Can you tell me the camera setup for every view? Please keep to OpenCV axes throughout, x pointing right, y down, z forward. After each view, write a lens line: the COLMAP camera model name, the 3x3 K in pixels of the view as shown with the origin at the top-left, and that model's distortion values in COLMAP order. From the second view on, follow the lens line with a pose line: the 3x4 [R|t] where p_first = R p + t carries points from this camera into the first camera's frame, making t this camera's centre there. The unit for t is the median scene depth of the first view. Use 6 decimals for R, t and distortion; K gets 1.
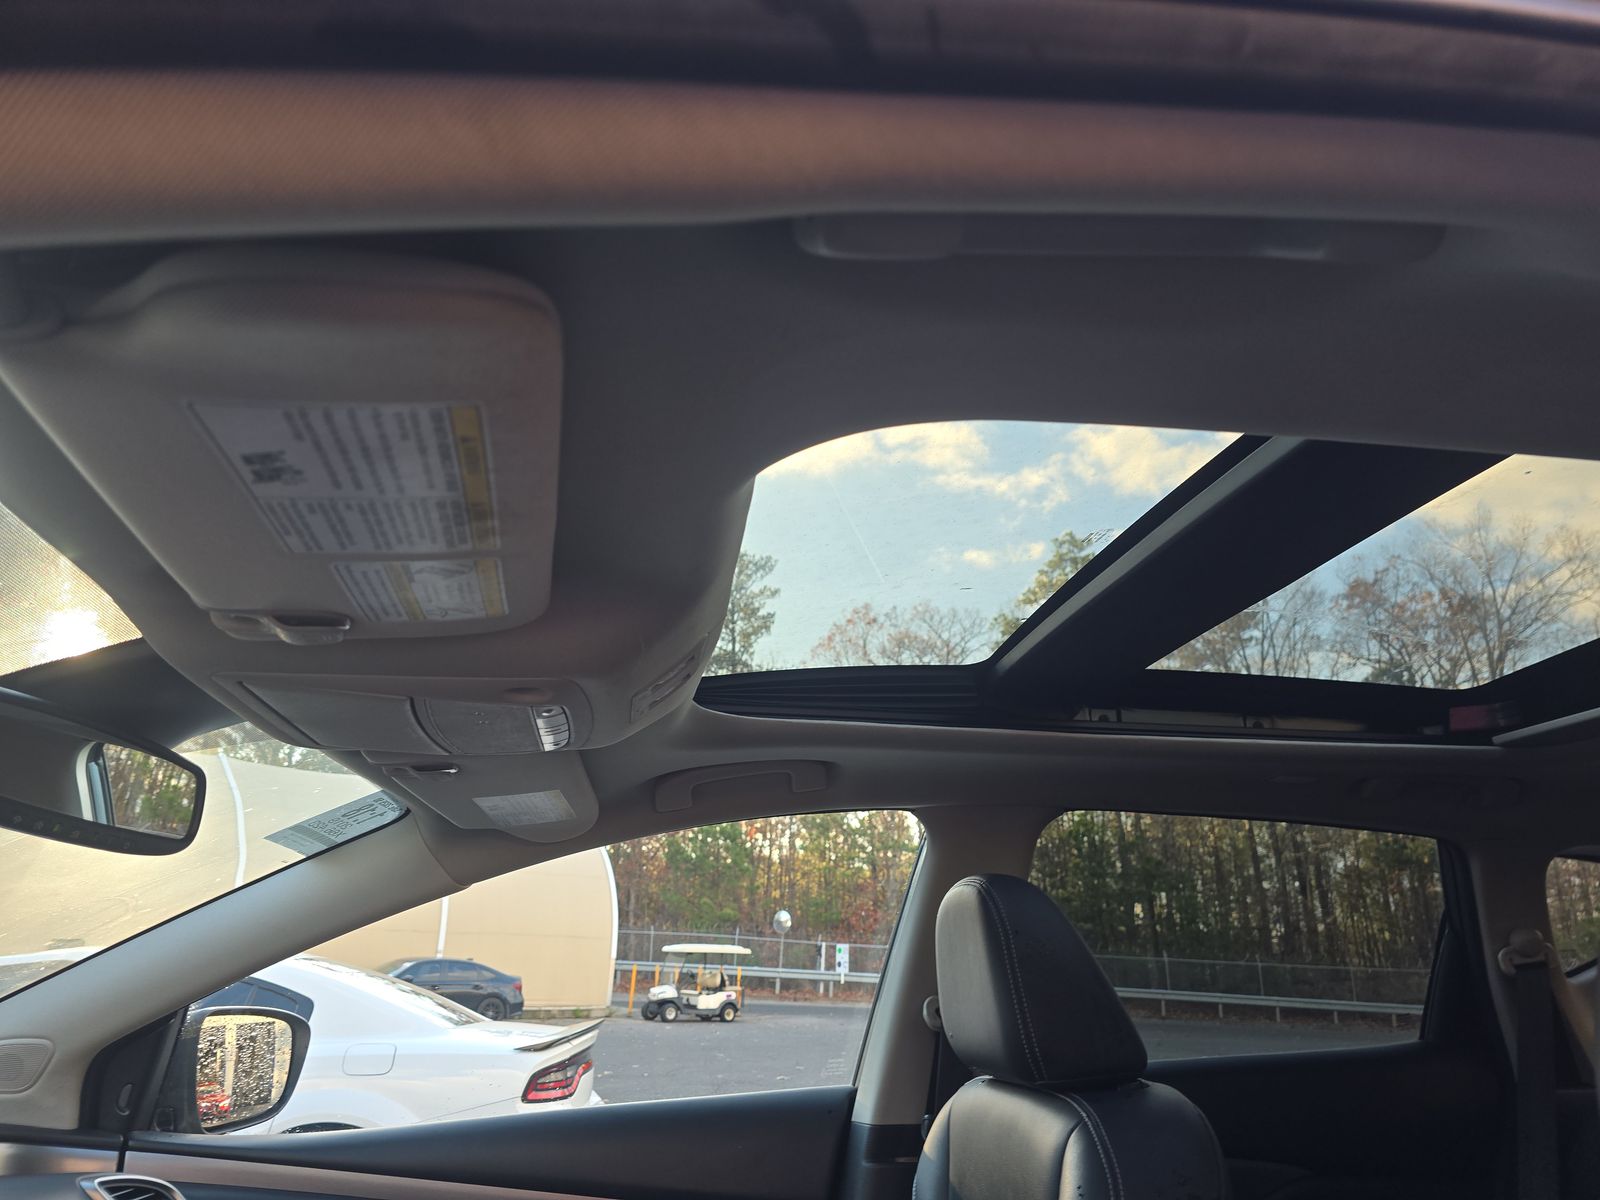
lens RADIAL K [[1089.5, 0, 800.0], [0, 1089.5, 600.0], [0, 0, 1]] dist [0.000673, 0.000639]
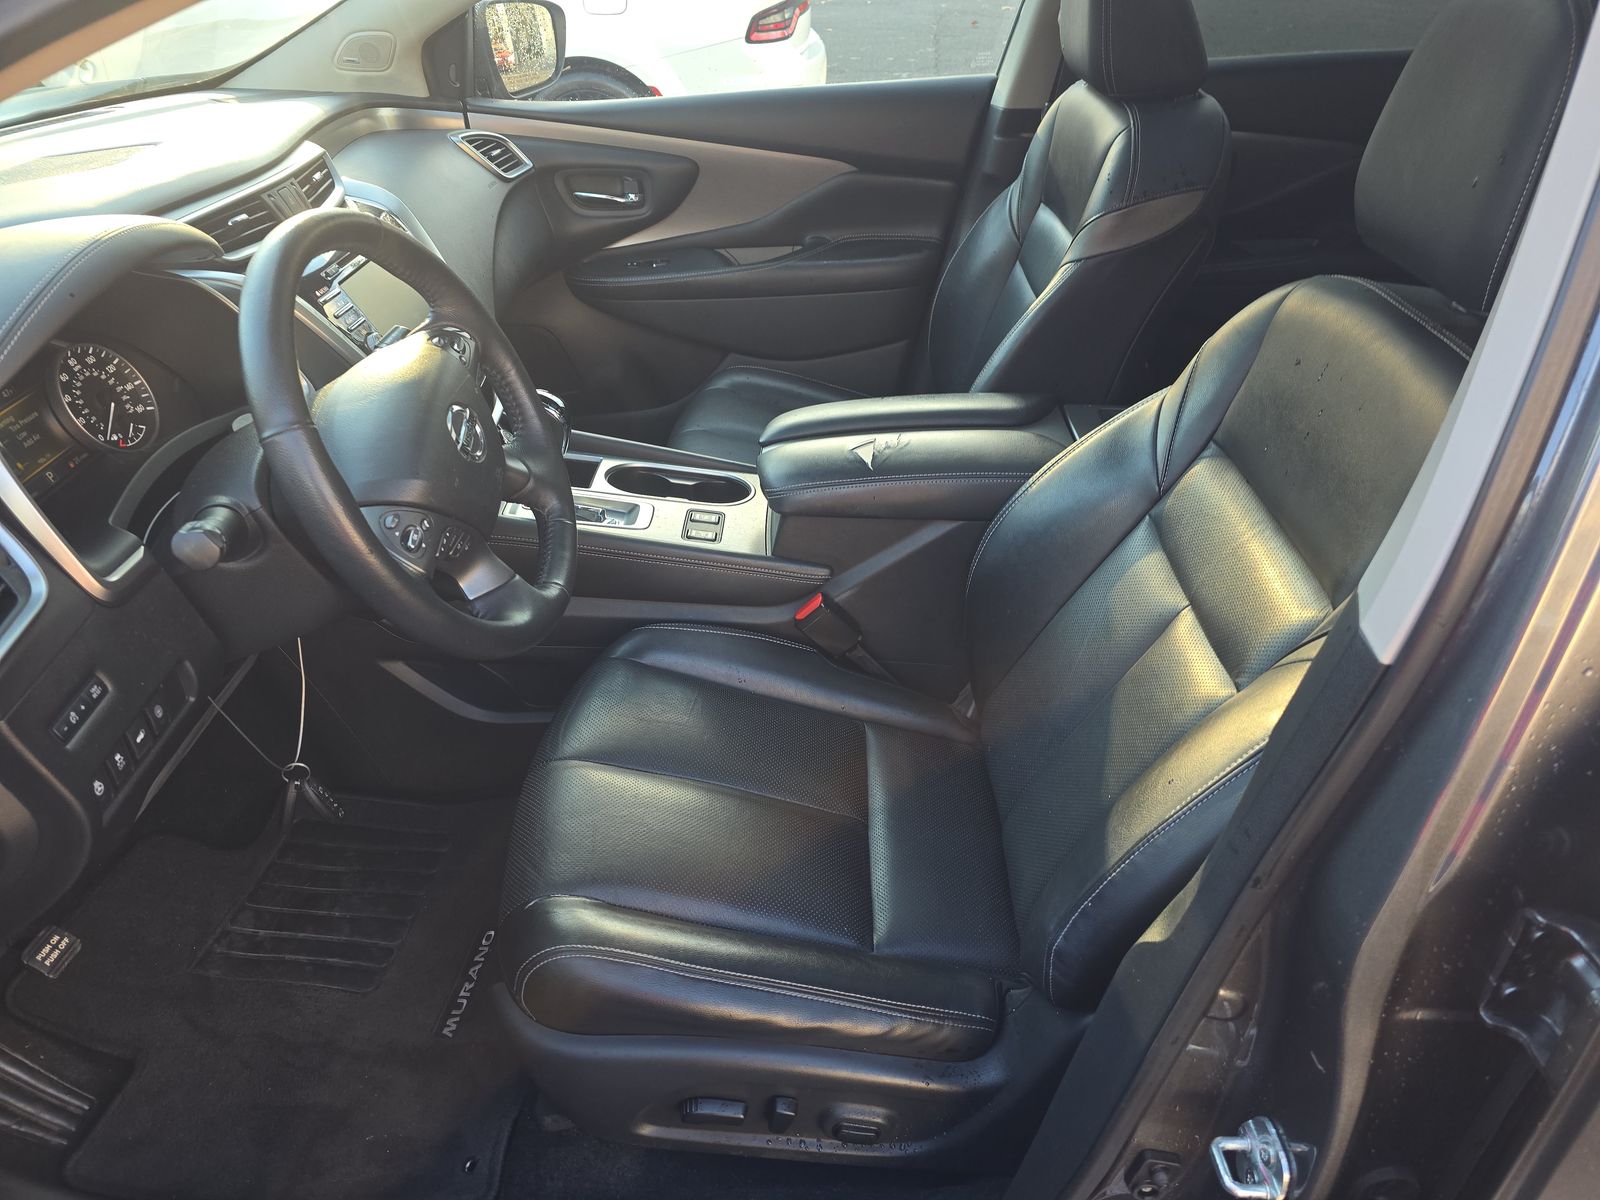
lens RADIAL K [[1089.5, 0, 800.0], [0, 1089.5, 600.0], [0, 0, 1]] dist [0.000673, 0.000639]
pose [[0.982594, 0.091861, -0.161464, 0.086704], [0.072390, 0.611122, 0.788219, -0.190405], [0.171081, -0.786188, 0.593835, -0.256478]]
